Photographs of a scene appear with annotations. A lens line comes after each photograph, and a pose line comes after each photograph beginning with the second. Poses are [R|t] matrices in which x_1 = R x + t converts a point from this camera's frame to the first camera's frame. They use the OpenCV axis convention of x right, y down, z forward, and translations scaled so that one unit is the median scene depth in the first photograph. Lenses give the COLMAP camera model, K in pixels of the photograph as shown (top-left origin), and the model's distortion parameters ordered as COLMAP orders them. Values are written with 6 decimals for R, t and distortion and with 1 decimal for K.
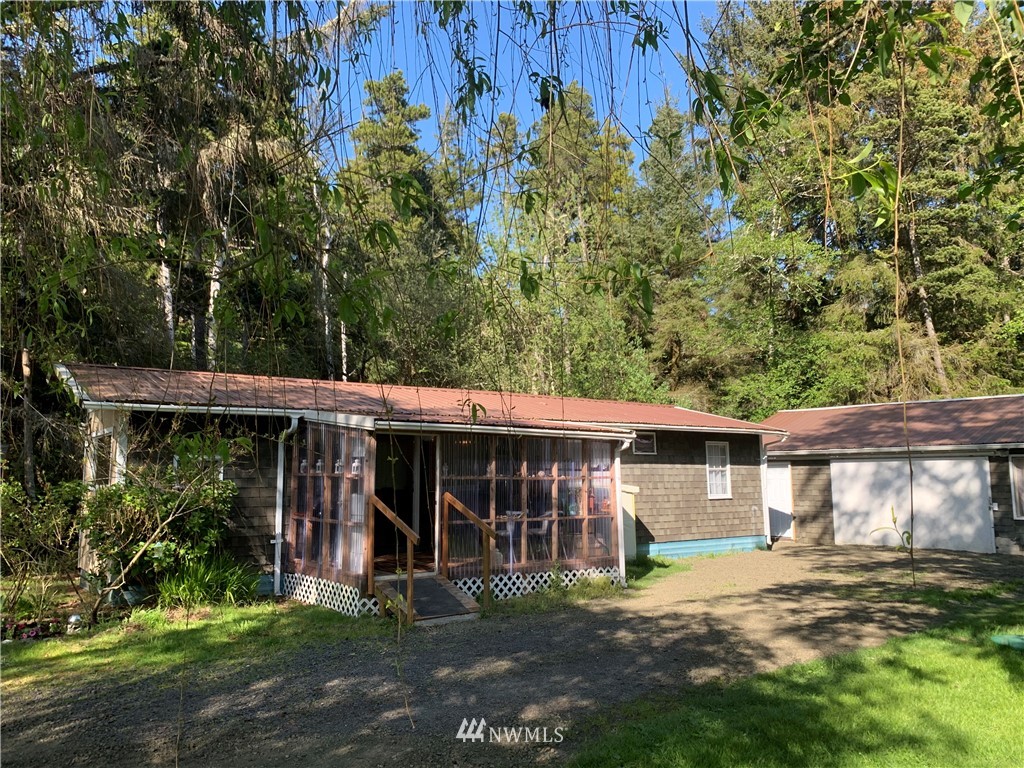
lens RADIAL K [[793.9, 0, 504.5], [0, 793.9, 376.2], [0, 0, 1]] dist [0.025797, -0.012380]
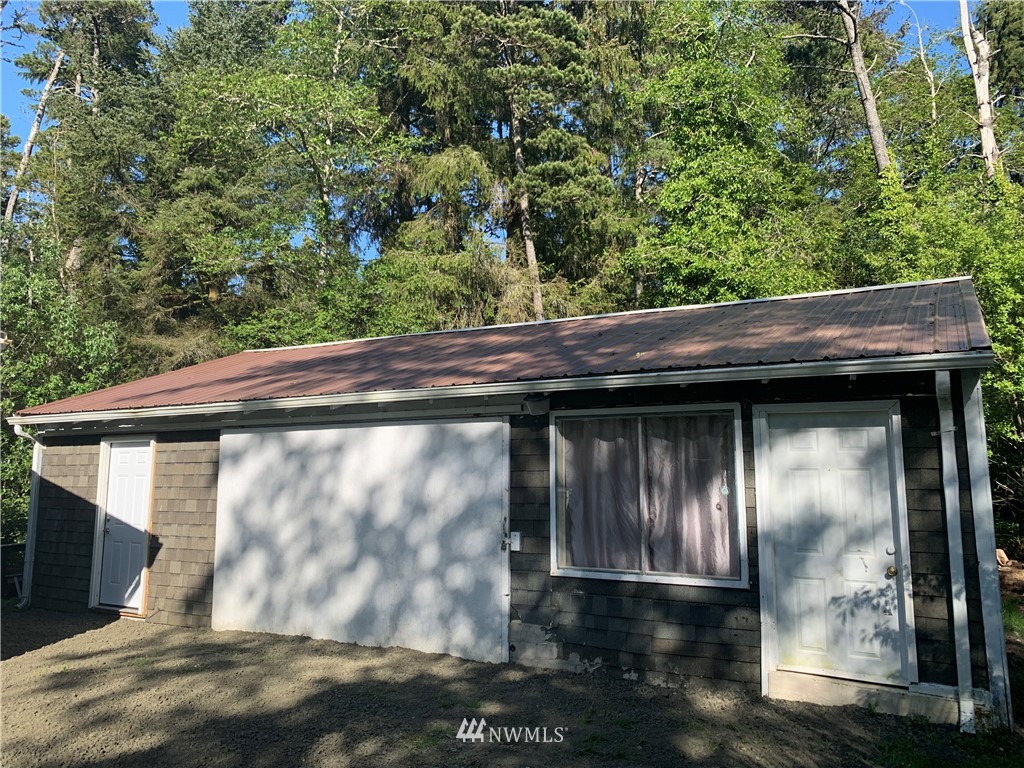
lens RADIAL K [[793.9, 0, 510.3], [0, 793.9, 380.2], [0, 0, 1]] dist [0.025797, -0.012380]
pose [[0.927490, 0.049763, 0.370520, 0.447342], [-0.052155, 0.998633, -0.003567, 0.082435], [-0.370191, -0.016016, 0.928818, 0.617569]]
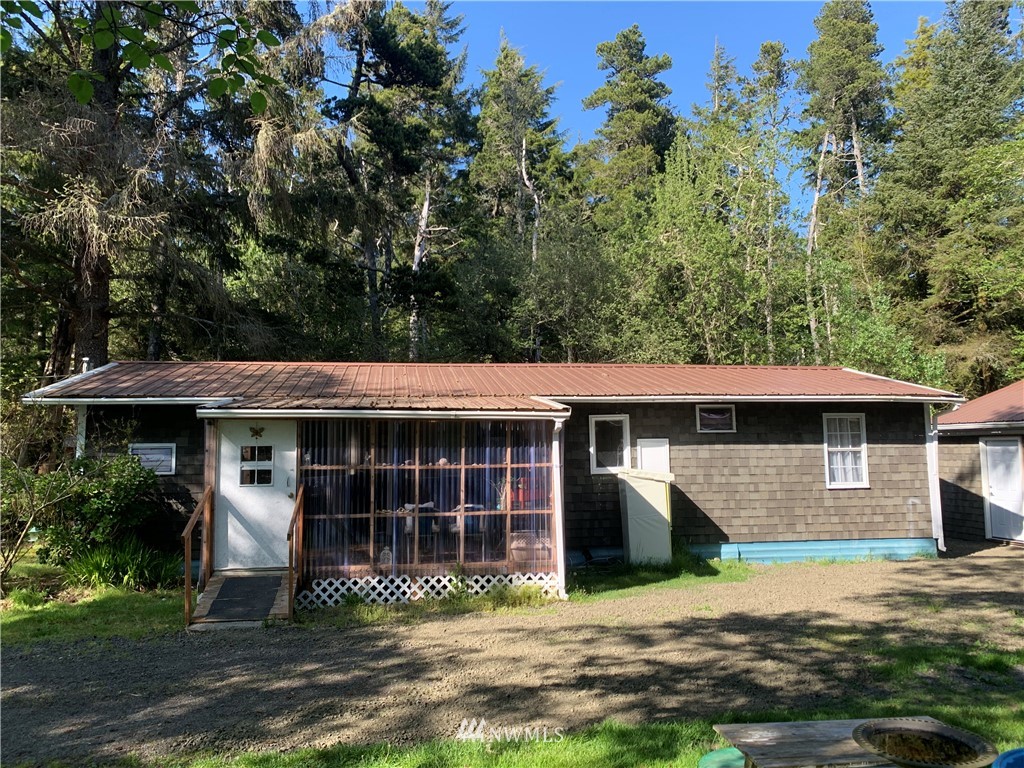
lens RADIAL K [[793.9, 0, 512.5], [0, 793.9, 391.8], [0, 0, 1]] dist [0.025797, -0.012380]
pose [[0.892276, -0.043439, -0.449396, 0.332228], [0.064655, 0.997396, 0.031963, 0.016989], [0.446838, -0.057576, 0.892760, 0.182751]]
